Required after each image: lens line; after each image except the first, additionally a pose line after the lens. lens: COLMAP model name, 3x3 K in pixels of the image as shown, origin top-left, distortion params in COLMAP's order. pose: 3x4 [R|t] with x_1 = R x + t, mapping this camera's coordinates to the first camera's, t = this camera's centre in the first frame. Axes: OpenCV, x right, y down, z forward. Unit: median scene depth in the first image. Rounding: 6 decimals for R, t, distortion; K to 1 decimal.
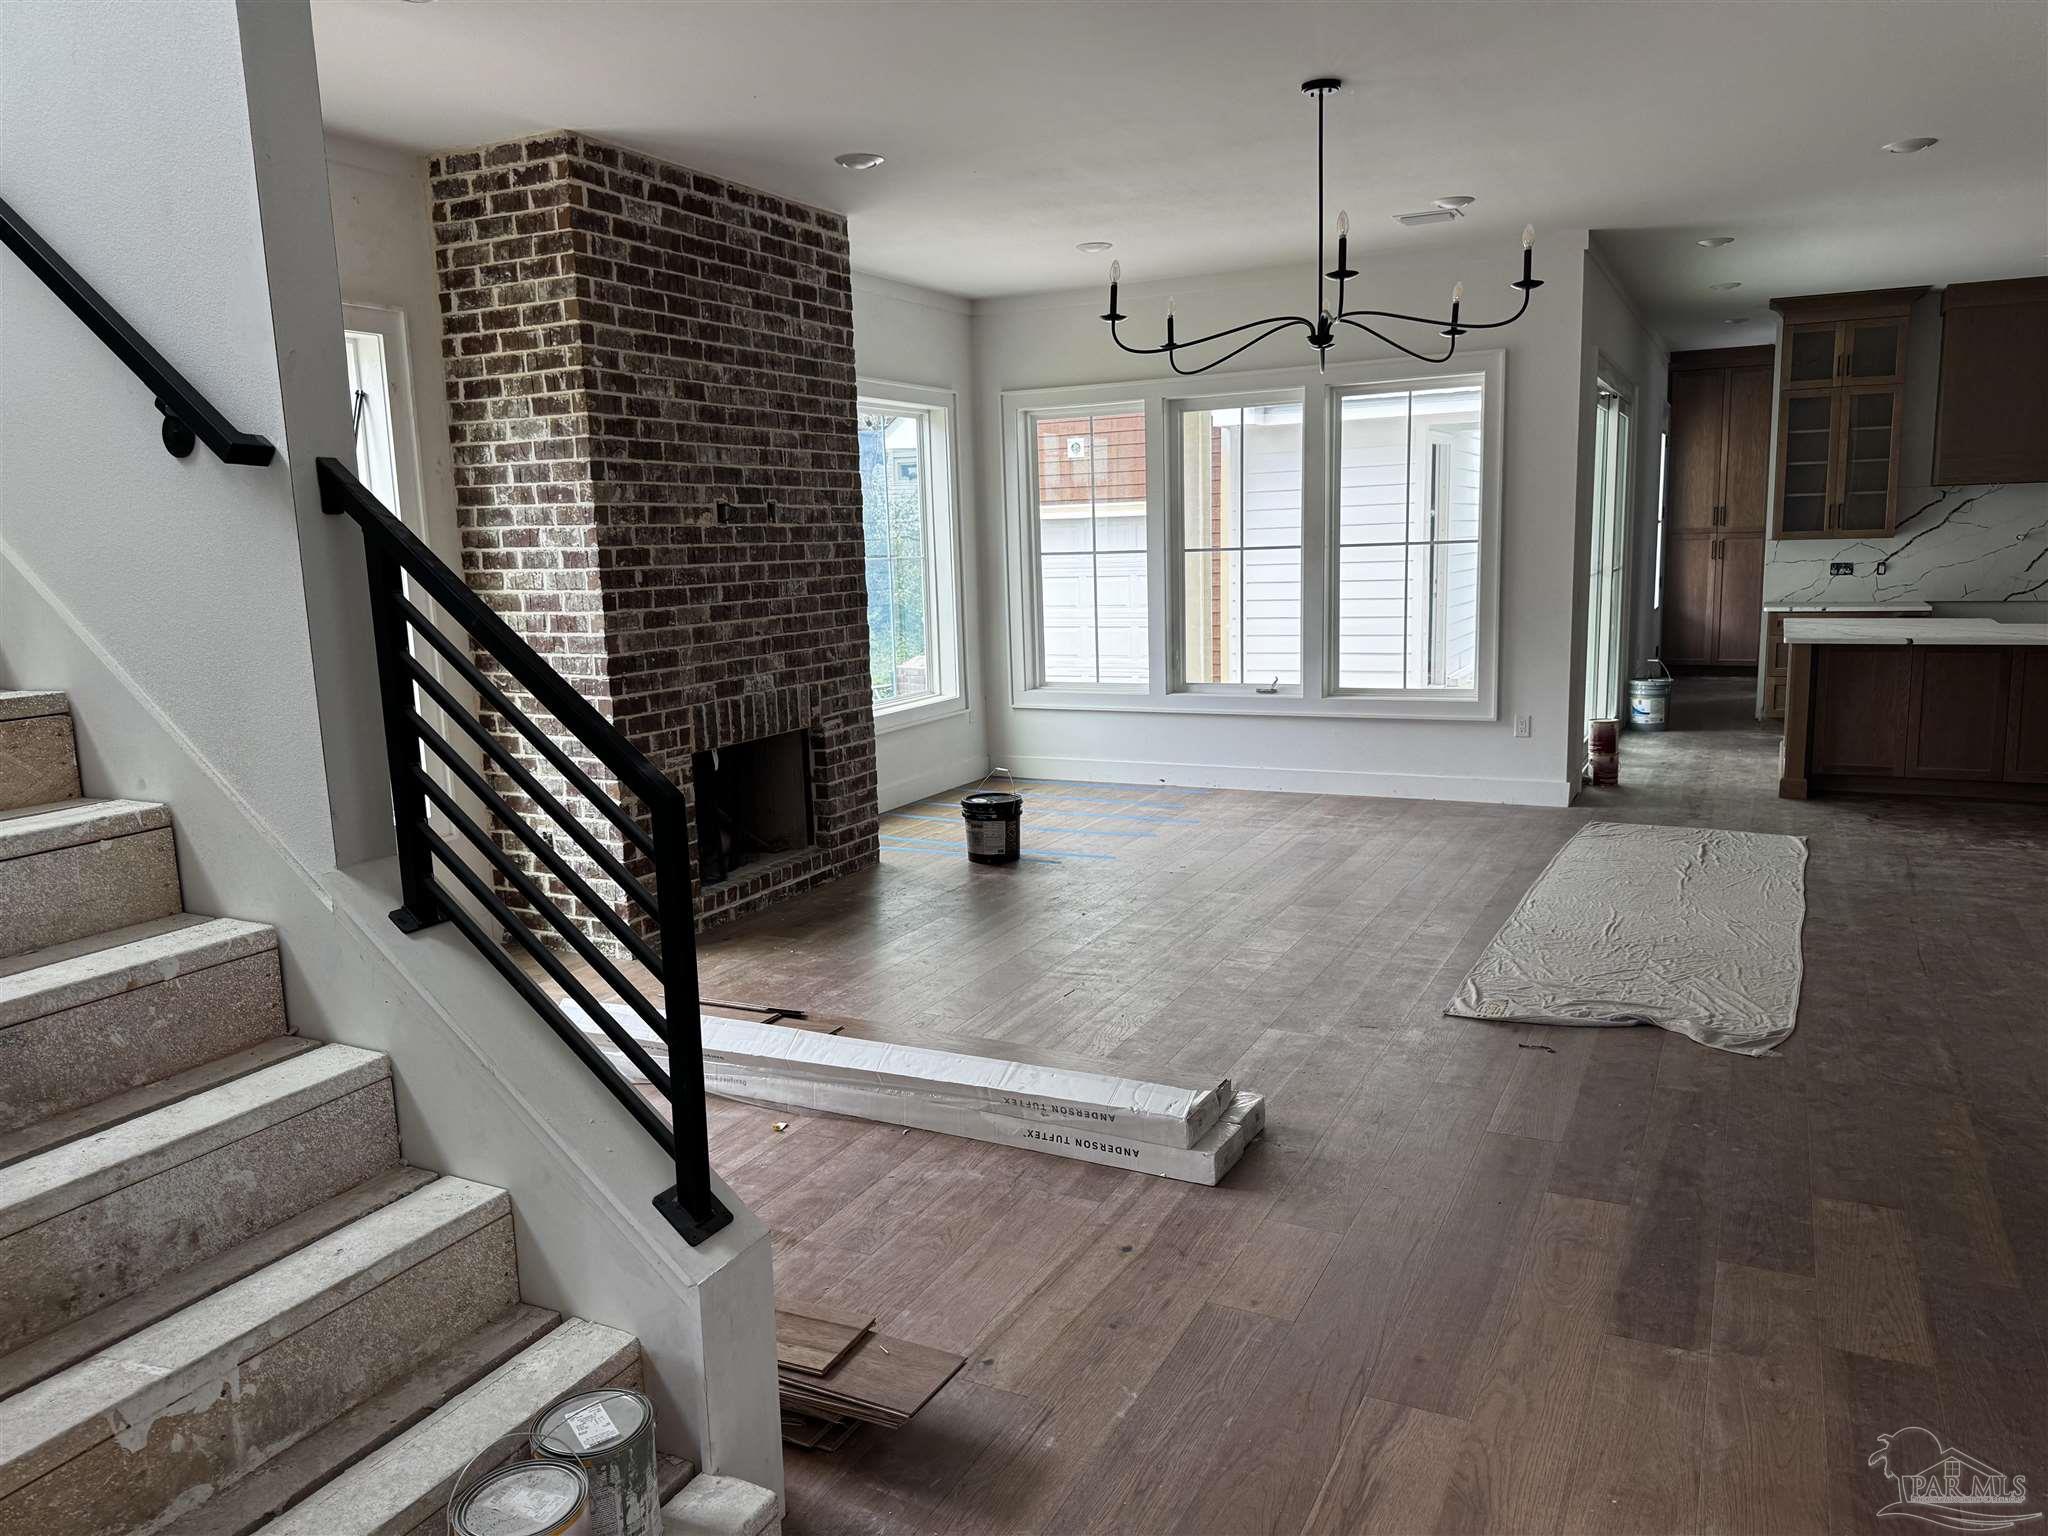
lens RADIAL K [[1447.8, 0, 1031.4], [0, 1447.8, 764.7], [0, 0, 1]] dist [0.052340, -0.068178]
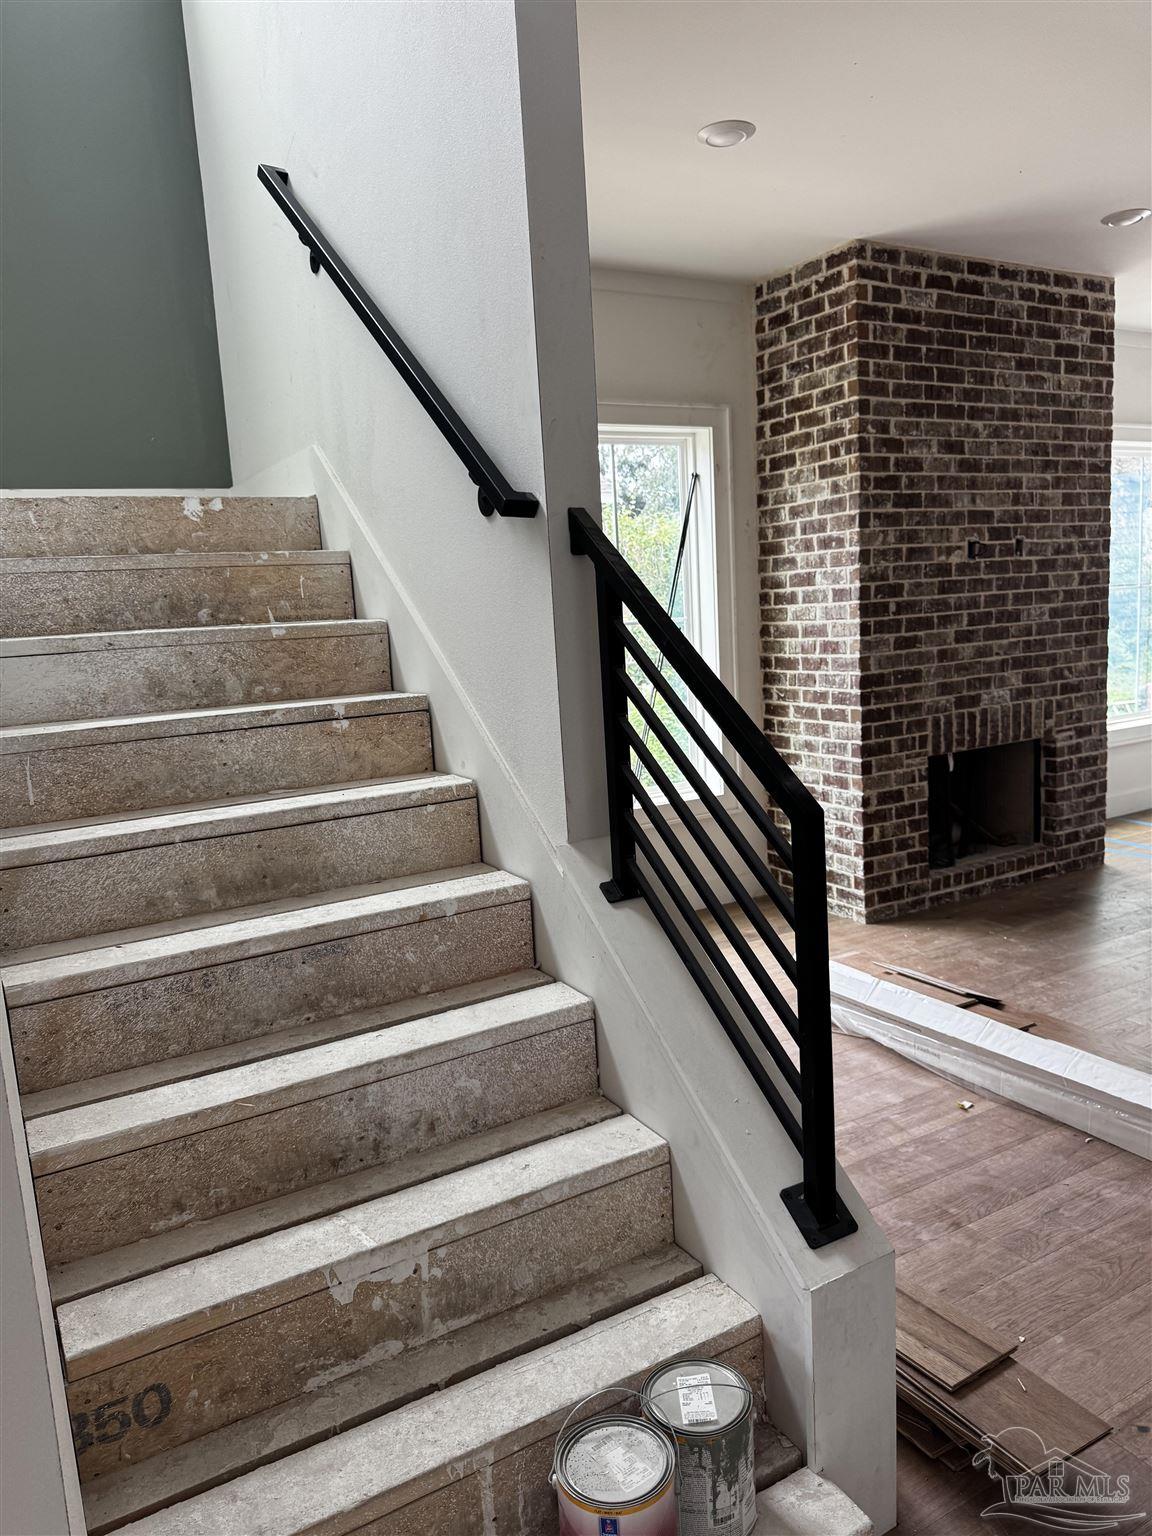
lens RADIAL K [[1085.8, 0, 576.7], [0, 1085.8, 770.5], [0, 0, 1]] dist [0.052340, -0.068178]
pose [[0.835371, 0.063224, -0.546039, 0.013604], [-0.055001, 0.997992, 0.031410, -0.009734], [0.546928, 0.003794, 0.837171, 0.117204]]
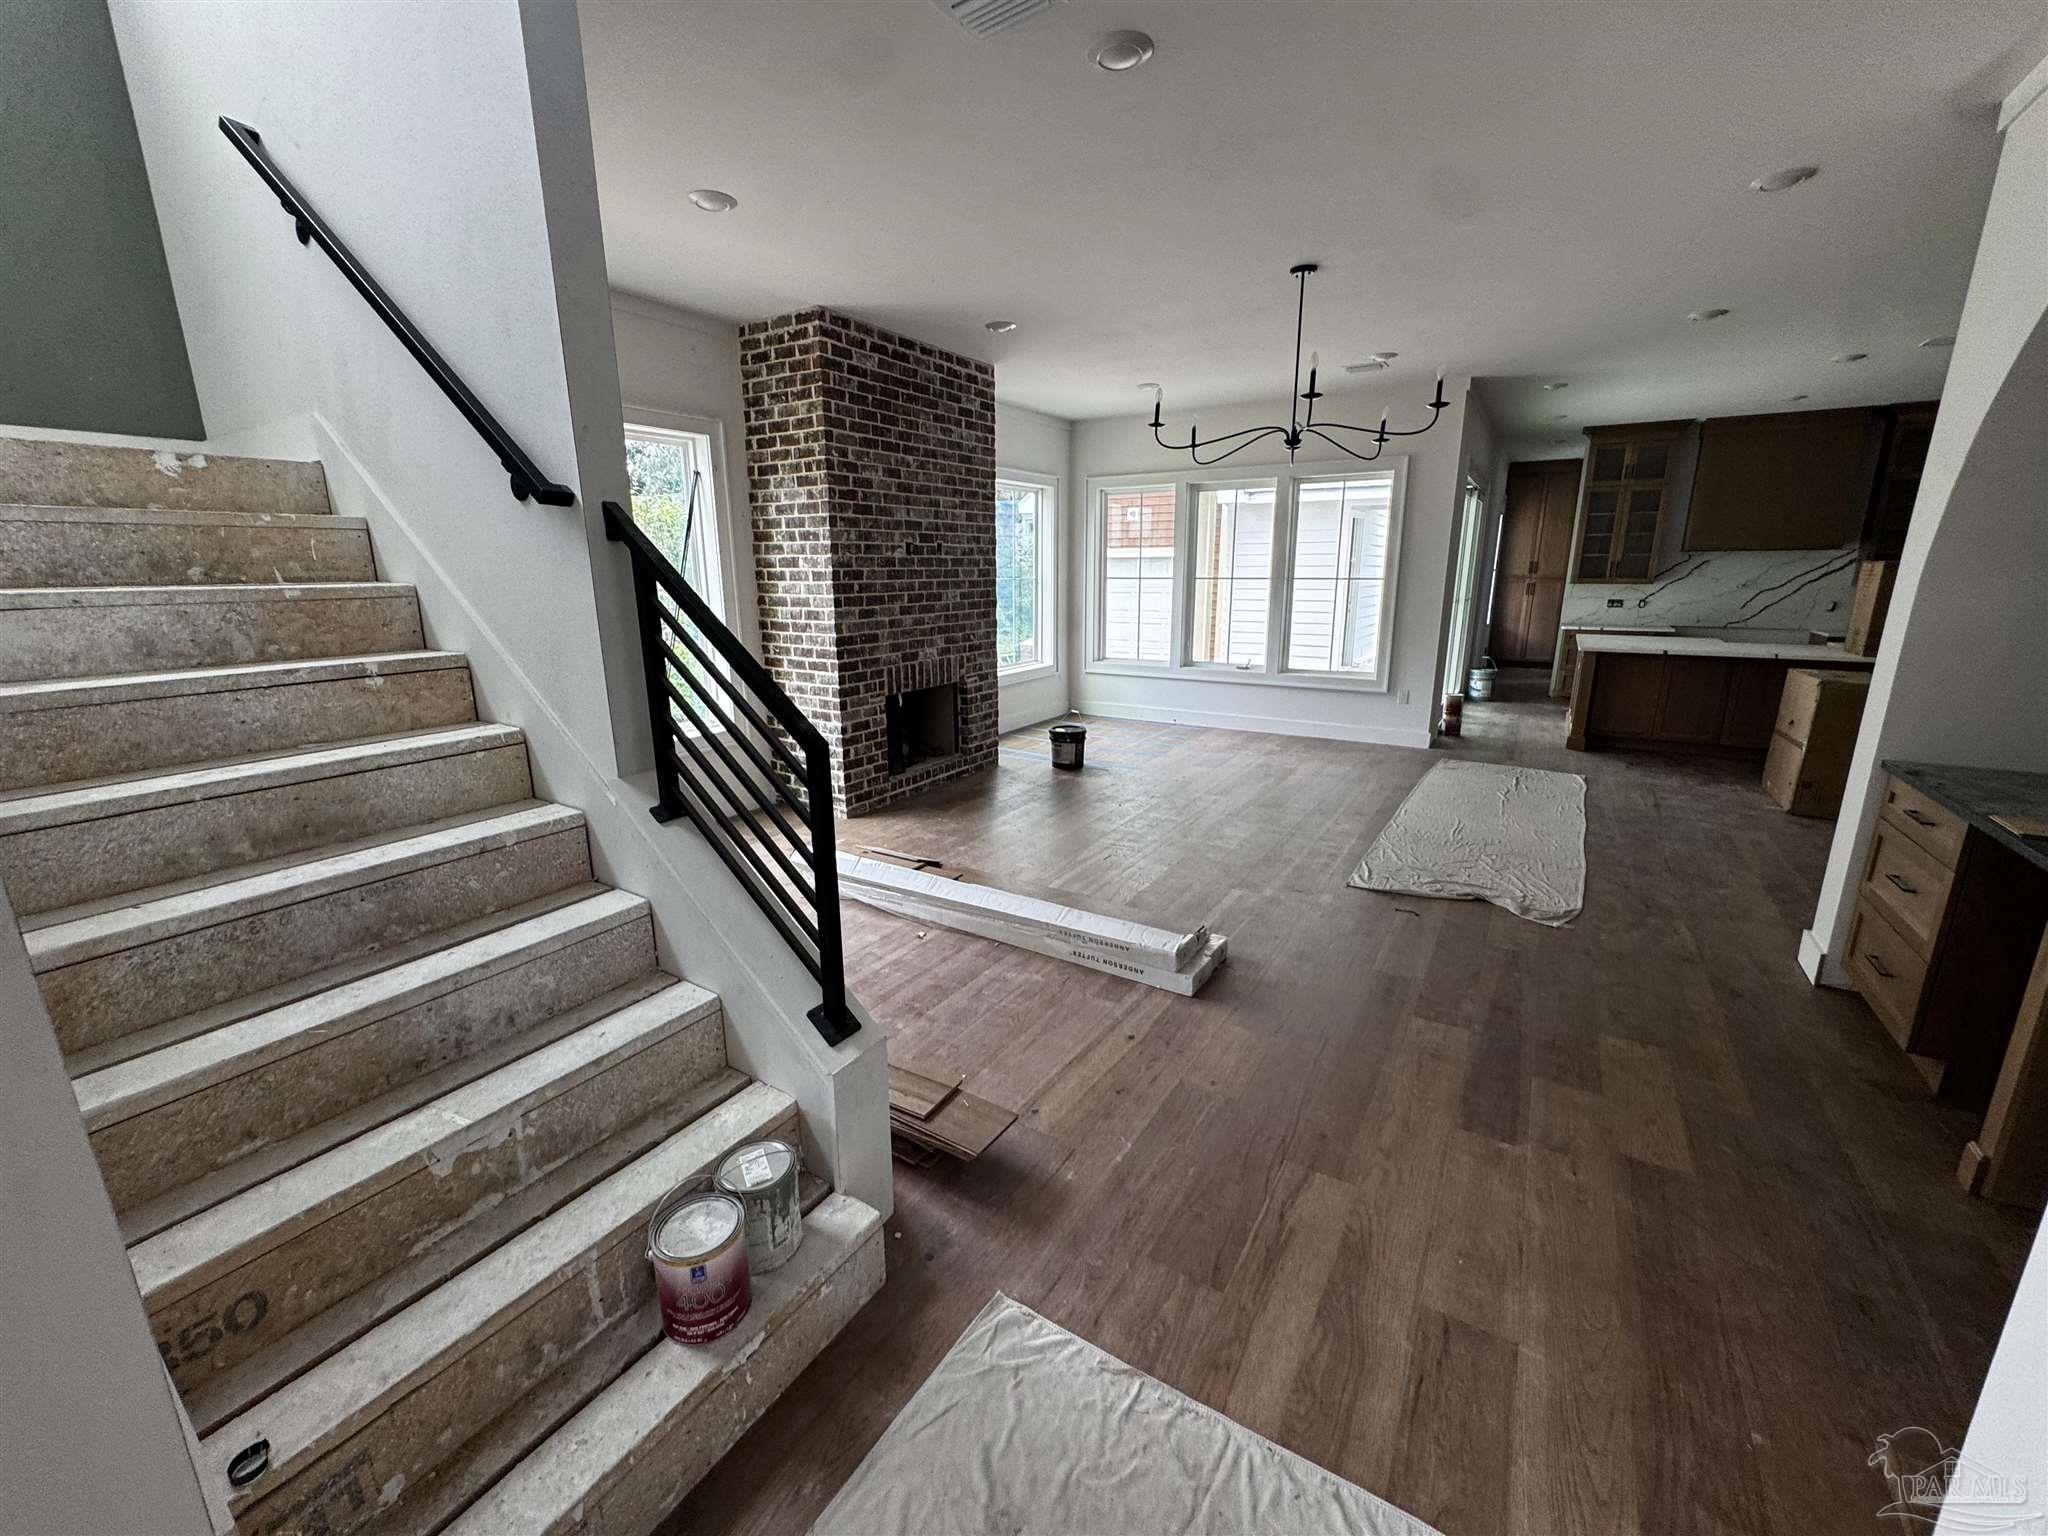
lens RADIAL K [[821.9, 0, 1022.1], [0, 821.9, 760.9], [0, 0, 1]] dist [-0.006220, 0.000582]
pose [[0.994719, 0.046122, -0.091693, 0.010739], [-0.039112, 0.996277, 0.076825, -0.014074], [0.094894, -0.072832, 0.992819, 0.094507]]
